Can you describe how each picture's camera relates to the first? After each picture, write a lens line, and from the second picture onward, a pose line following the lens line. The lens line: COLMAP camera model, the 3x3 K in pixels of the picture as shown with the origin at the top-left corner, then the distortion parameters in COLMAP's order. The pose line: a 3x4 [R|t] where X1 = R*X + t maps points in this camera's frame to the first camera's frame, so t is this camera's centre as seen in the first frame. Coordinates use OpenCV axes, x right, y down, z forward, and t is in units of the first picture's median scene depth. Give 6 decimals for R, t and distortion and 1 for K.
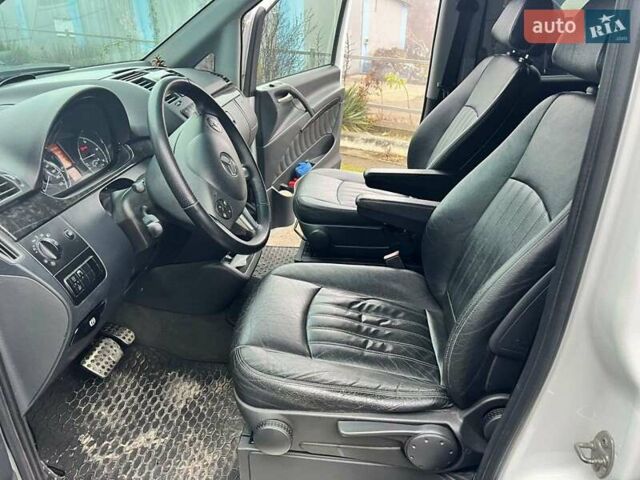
lens RADIAL K [[475.4, 0, 322.7], [0, 475.4, 238.1], [0, 0, 1]] dist [0.056404, -0.040183]
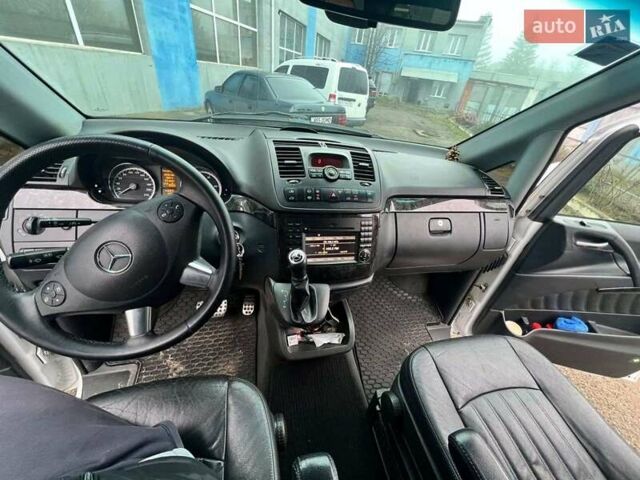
lens RADIAL K [[253.7, 0, 316.5], [0, 253.7, 238.7], [0, 0, 1]] dist [-0.002575, 0.000297]
pose [[0.319620, 0.537232, -0.780529, 0.093227], [-0.519404, 0.788288, 0.329882, -0.207797], [0.792504, 0.299973, 0.530993, 0.435719]]
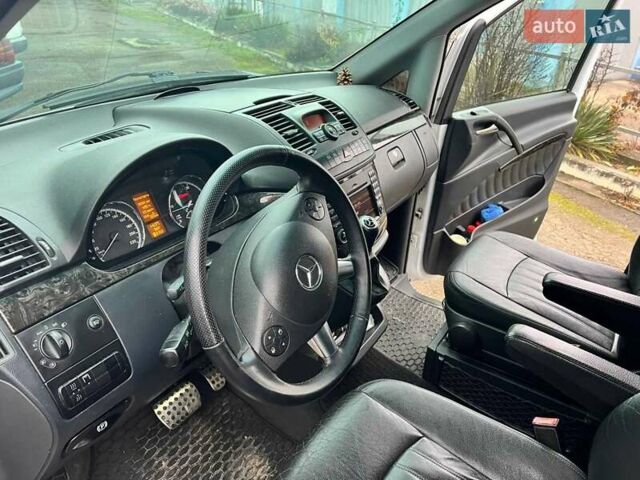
lens RADIAL K [[475.4, 0, 323.6], [0, 475.4, 243.7], [0, 0, 1]] dist [0.056404, -0.040183]
pose [[0.888192, 0.253315, -0.383335, 0.037523], [-0.238671, 0.967268, 0.086187, -0.111847], [0.392620, 0.014941, 0.919579, 0.146157]]
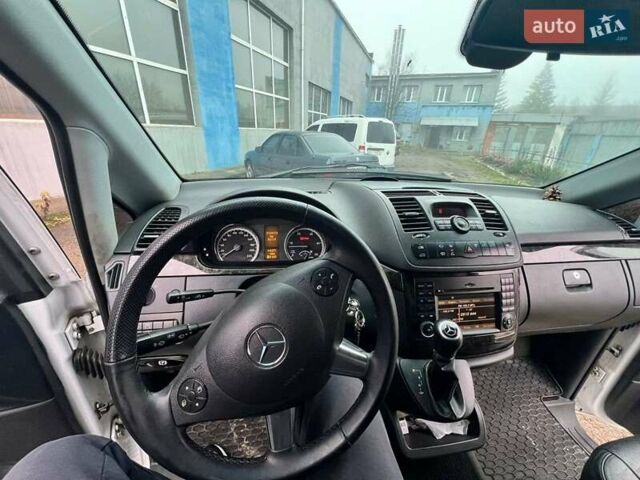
lens RADIAL K [[253.7, 0, 316.8], [0, 253.7, 239.1], [0, 0, 1]] dist [-0.002575, 0.000297]
pose [[0.245019, 0.382608, -0.890829, 0.025658], [-0.462770, 0.853563, 0.239319, -0.161927], [0.851945, 0.353611, 0.386199, 0.370262]]
